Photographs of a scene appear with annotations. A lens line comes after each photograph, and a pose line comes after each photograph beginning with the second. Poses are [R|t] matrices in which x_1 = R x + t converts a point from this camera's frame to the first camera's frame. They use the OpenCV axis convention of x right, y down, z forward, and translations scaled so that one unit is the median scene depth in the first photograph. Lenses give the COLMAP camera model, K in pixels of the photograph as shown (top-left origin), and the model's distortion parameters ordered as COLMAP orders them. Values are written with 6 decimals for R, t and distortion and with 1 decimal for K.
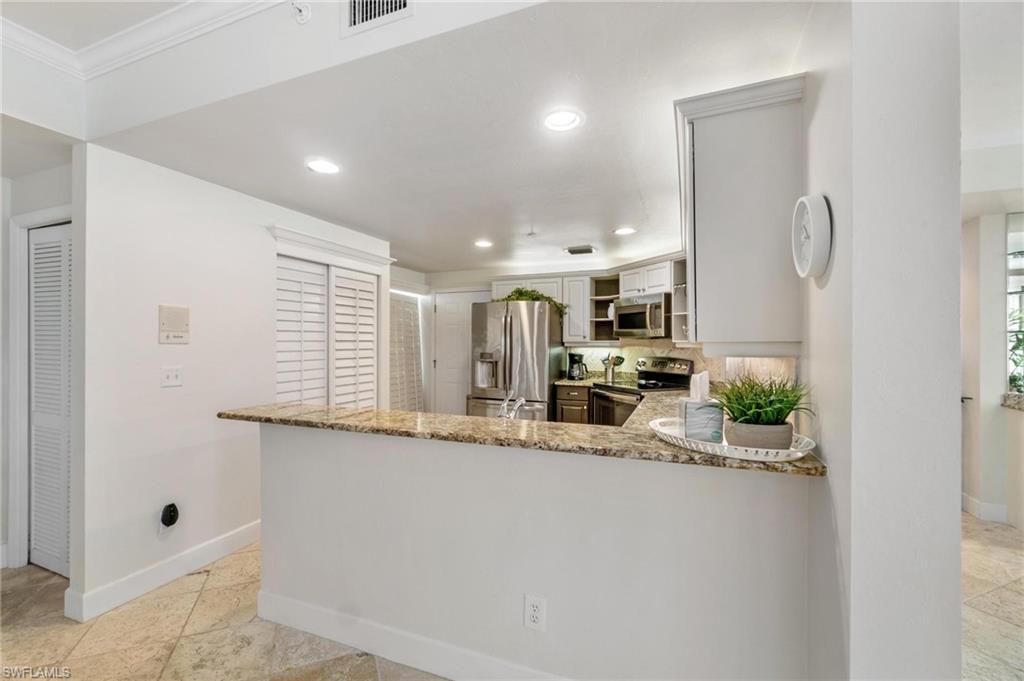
lens RADIAL K [[443.5, 0, 503.9], [0, 443.5, 344.3], [0, 0, 1]] dist [-0.007126, 0.001706]
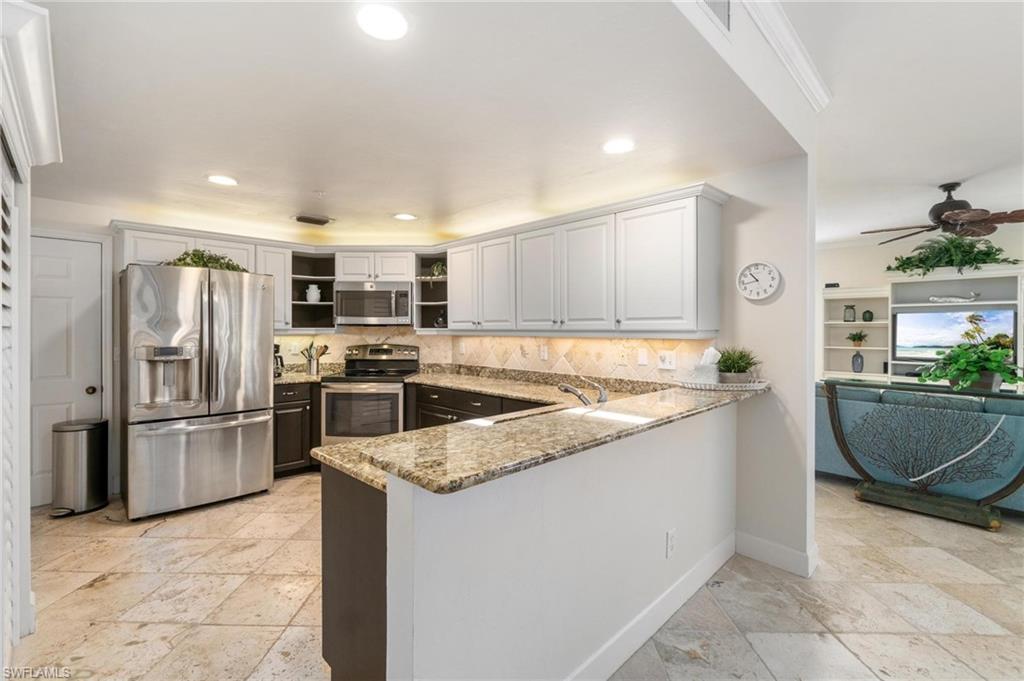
lens RADIAL K [[443.5, 0, 507.7], [0, 443.5, 331.2], [0, 0, 1]] dist [-0.007126, 0.001706]
pose [[0.389927, -0.003391, 0.920840, -0.428097], [0.001249, 0.999994, 0.003153, -0.004009], [-0.920845, -0.000079, 0.389929, 0.316241]]
